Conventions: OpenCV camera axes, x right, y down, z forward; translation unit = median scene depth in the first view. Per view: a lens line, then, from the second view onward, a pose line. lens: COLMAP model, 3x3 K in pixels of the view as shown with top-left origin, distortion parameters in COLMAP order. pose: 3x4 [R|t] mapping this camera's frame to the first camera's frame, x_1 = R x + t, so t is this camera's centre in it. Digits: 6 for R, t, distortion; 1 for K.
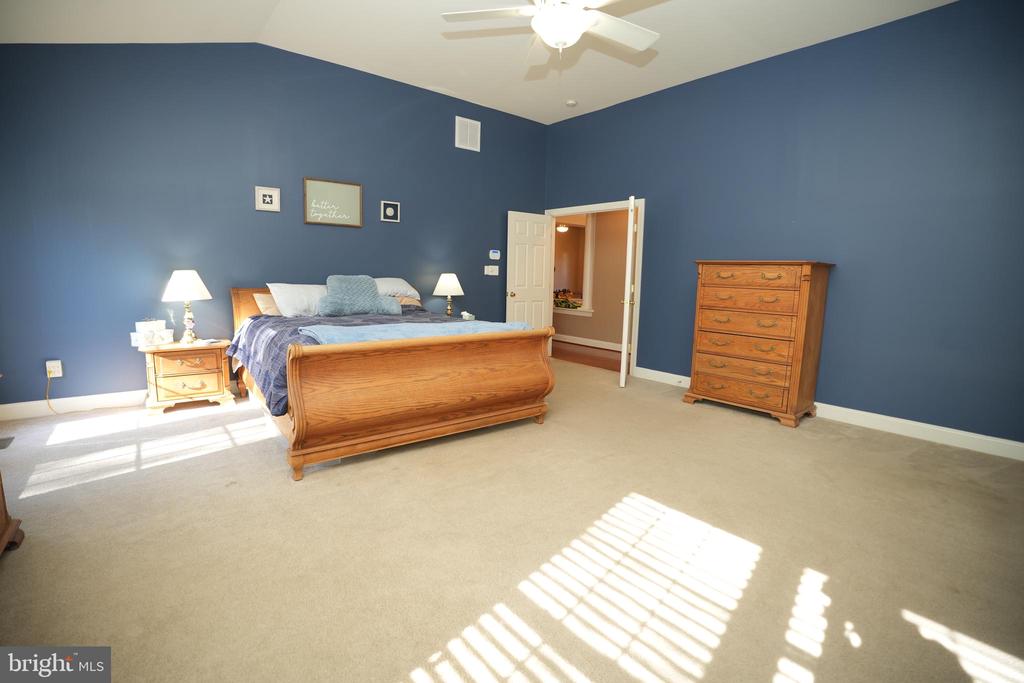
lens RADIAL K [[469.3, 0, 510.3], [0, 469.3, 340.7], [0, 0, 1]] dist [-0.073744, 0.019445]
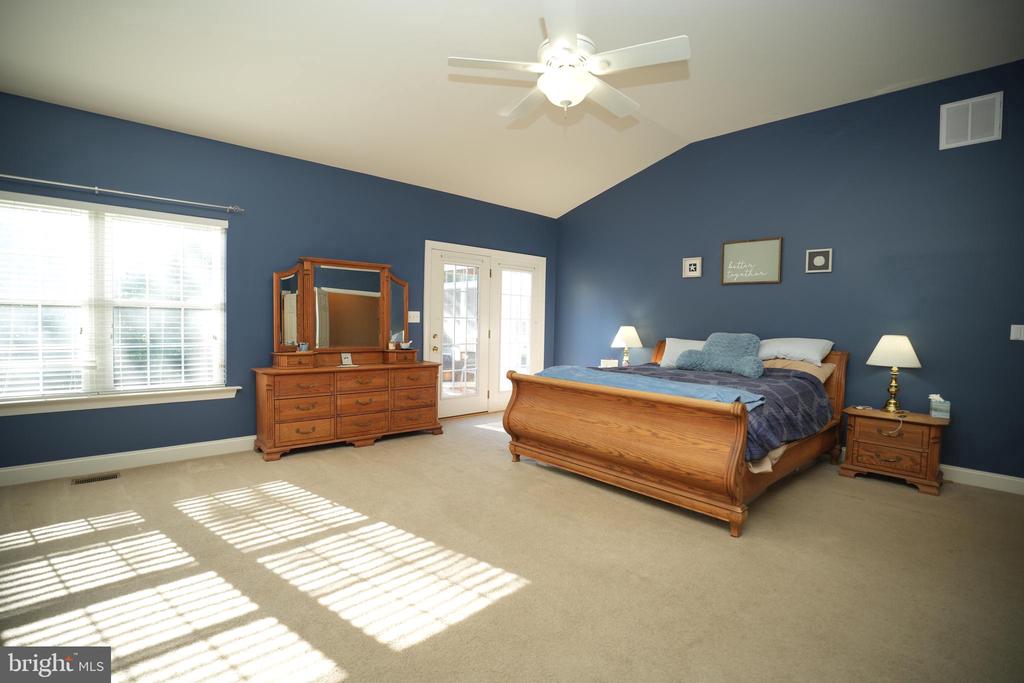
lens RADIAL K [[469.3, 0, 510.3], [0, 469.3, 340.7], [0, 0, 1]] dist [-0.073744, 0.019445]
pose [[0.065132, 0.023805, -0.997593, 0.683832], [-0.163031, 0.986537, 0.012897, -0.067933], [0.984469, 0.161798, 0.068136, 0.528117]]
